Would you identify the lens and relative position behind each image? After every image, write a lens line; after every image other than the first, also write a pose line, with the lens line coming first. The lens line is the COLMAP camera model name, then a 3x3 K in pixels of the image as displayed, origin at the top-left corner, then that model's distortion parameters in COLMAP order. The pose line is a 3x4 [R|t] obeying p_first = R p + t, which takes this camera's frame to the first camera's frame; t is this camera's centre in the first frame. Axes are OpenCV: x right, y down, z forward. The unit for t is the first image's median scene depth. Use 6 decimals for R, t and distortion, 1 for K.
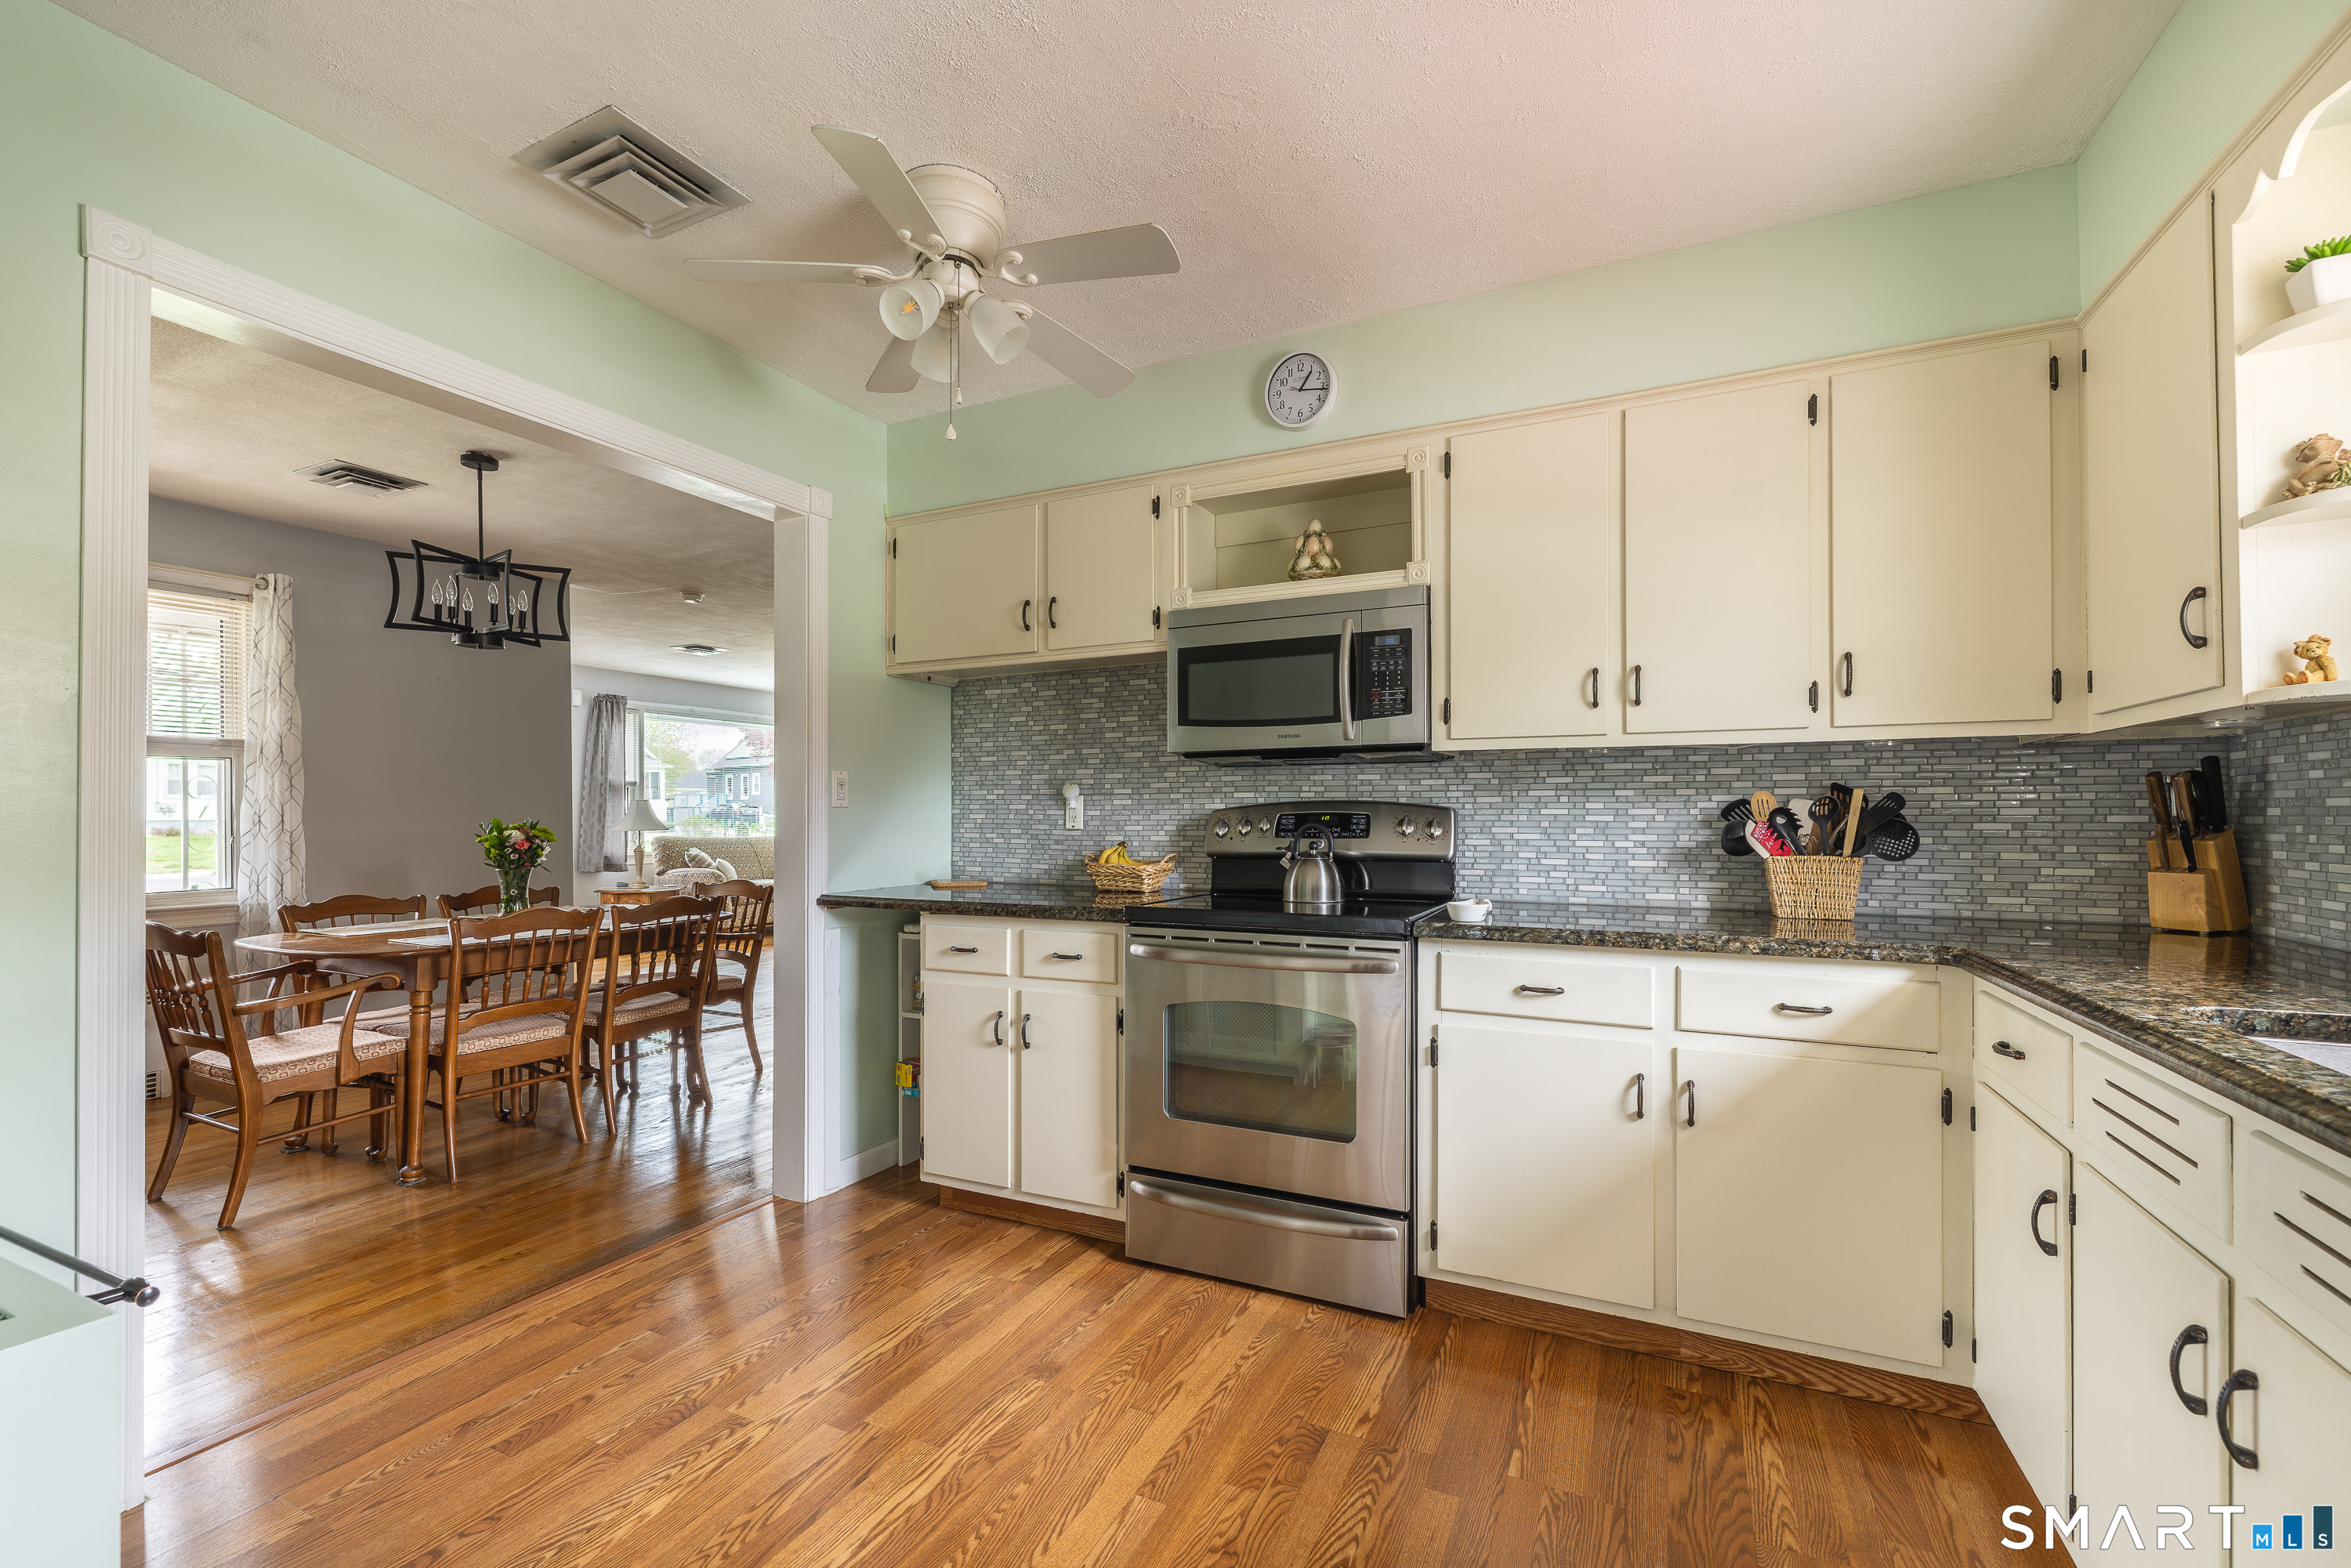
lens RADIAL K [[991.0, 0, 1159.2], [0, 991.0, 796.2], [0, 0, 1]] dist [0.001873, 0.000042]
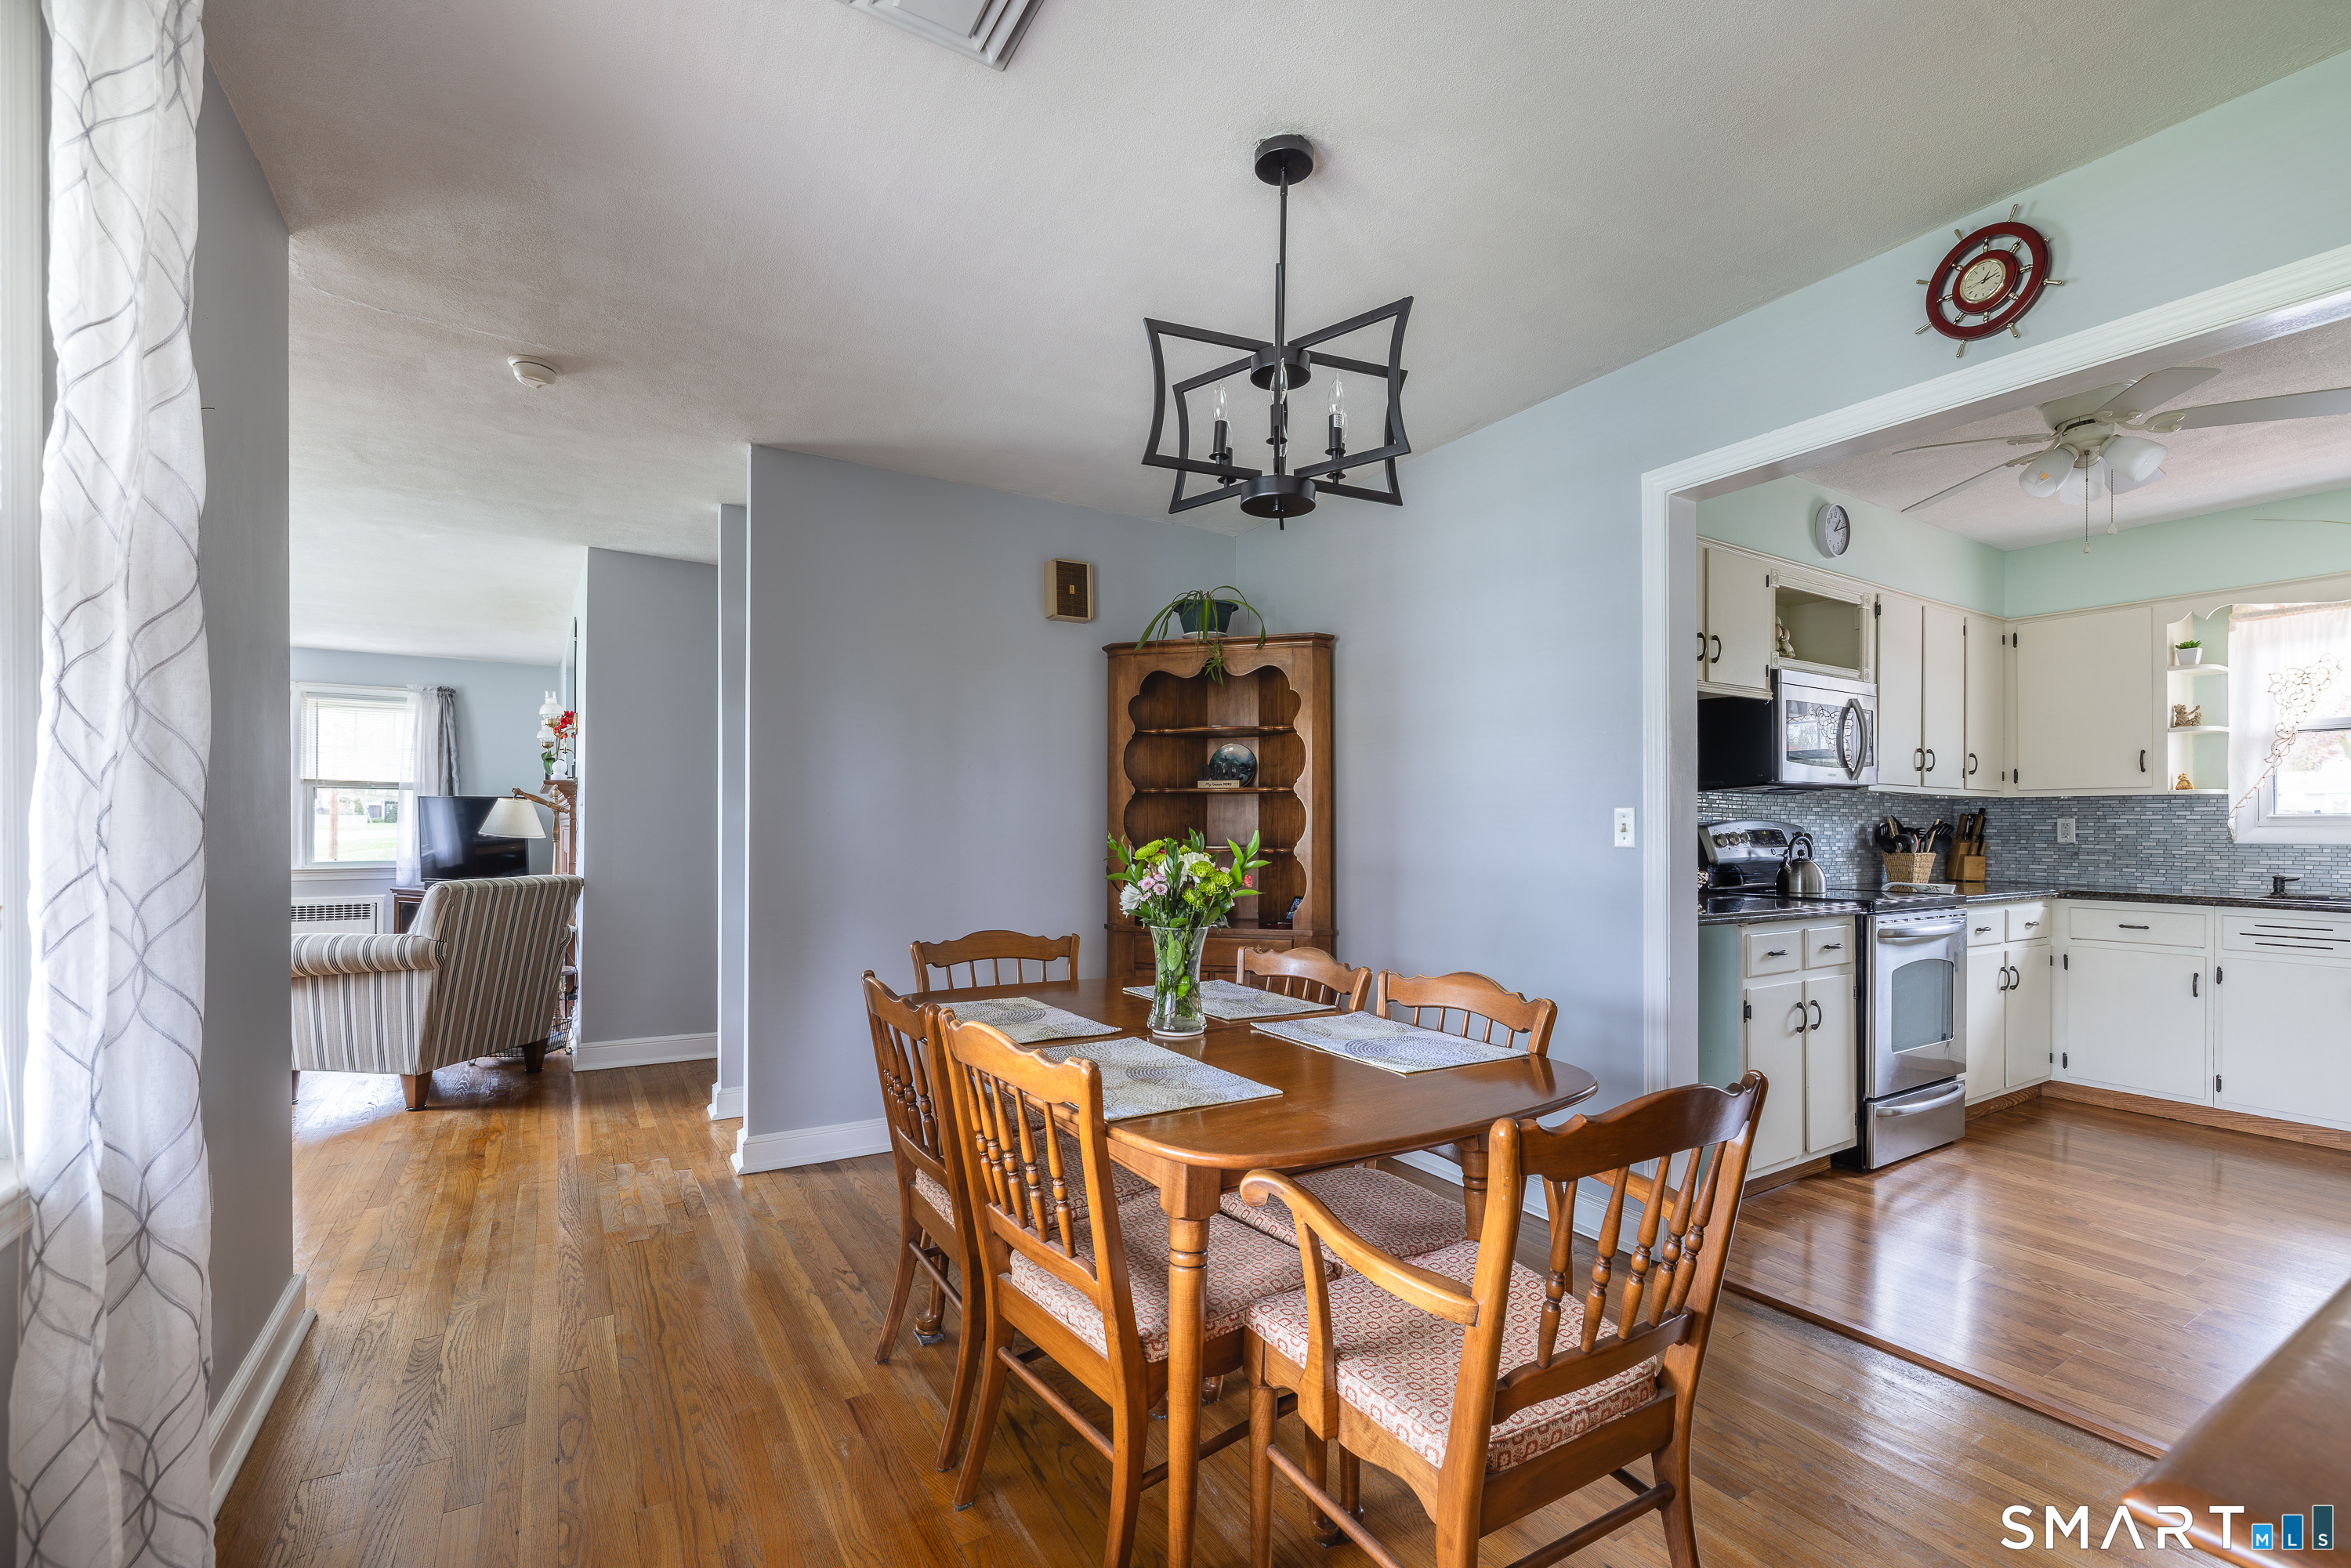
lens RADIAL K [[991.0, 0, 1159.2], [0, 991.0, 796.2], [0, 0, 1]] dist [0.001873, 0.000042]
pose [[0.546342, 0.030802, 0.836996, -1.659900], [-0.018232, 0.999524, -0.024882, 0.025460], [-0.837364, -0.001666, 0.546644, 1.094600]]
